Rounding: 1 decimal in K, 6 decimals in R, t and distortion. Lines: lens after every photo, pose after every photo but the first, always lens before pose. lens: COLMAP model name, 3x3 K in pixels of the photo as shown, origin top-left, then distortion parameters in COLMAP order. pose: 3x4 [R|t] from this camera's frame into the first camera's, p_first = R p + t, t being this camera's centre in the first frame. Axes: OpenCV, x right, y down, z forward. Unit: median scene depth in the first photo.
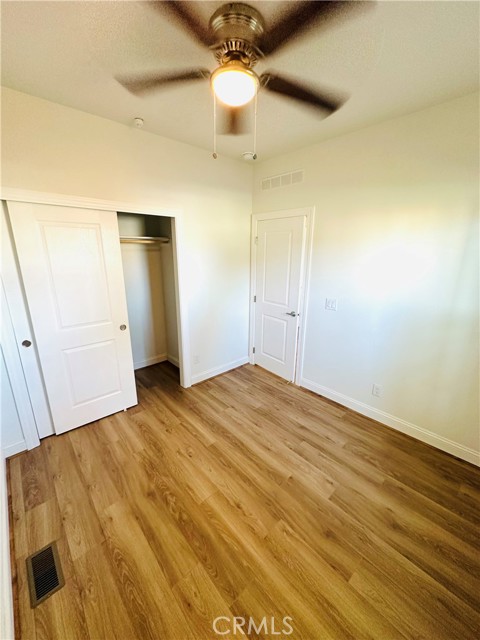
lens RADIAL K [[256.8, 0, 240.9], [0, 256.8, 320.3], [0, 0, 1]] dist [-0.002472, 0.000250]
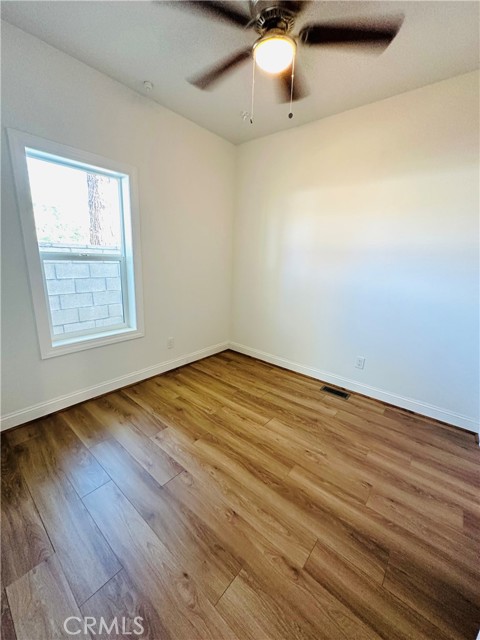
lens RADIAL K [[256.8, 0, 240.2], [0, 256.8, 319.5], [0, 0, 1]] dist [-0.002472, 0.000250]
pose [[-0.990181, -0.014584, -0.139029, 0.177707], [-0.081273, 0.869246, 0.487653, -0.303297], [0.113739, 0.494164, -0.861896, 1.717704]]
